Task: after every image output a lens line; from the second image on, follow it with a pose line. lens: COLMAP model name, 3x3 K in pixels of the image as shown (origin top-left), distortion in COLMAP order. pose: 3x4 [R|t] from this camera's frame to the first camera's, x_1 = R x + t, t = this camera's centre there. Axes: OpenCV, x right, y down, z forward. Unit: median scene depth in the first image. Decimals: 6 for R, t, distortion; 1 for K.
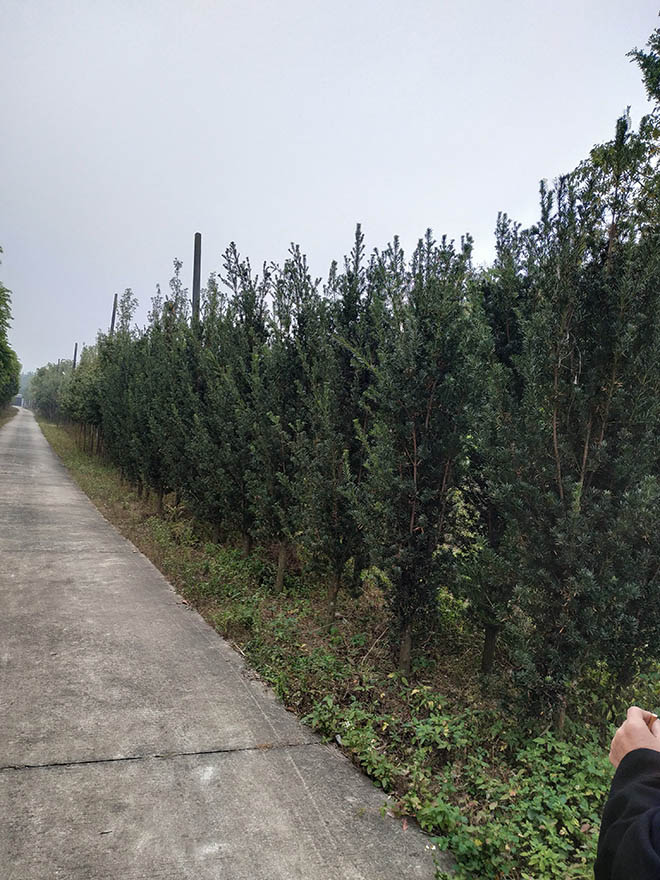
lens RADIAL K [[635.9, 0, 330.0], [0, 635.9, 440.0], [0, 0, 1]] dist [0.002803, -0.043456]
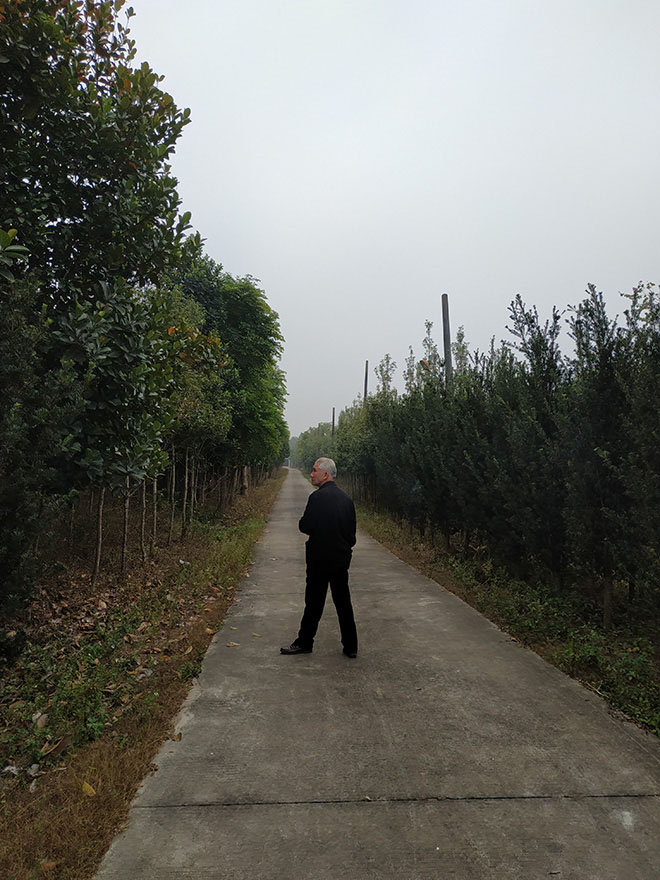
lens RADIAL K [[591.5, 0, 330.2], [0, 591.5, 425.5], [0, 0, 1]] dist [-0.046596, -0.002275]
pose [[0.923036, -0.121349, -0.365074, -0.109516], [0.086684, 0.990150, -0.109952, -0.010929], [0.374820, 0.069844, 0.924463, -0.018069]]
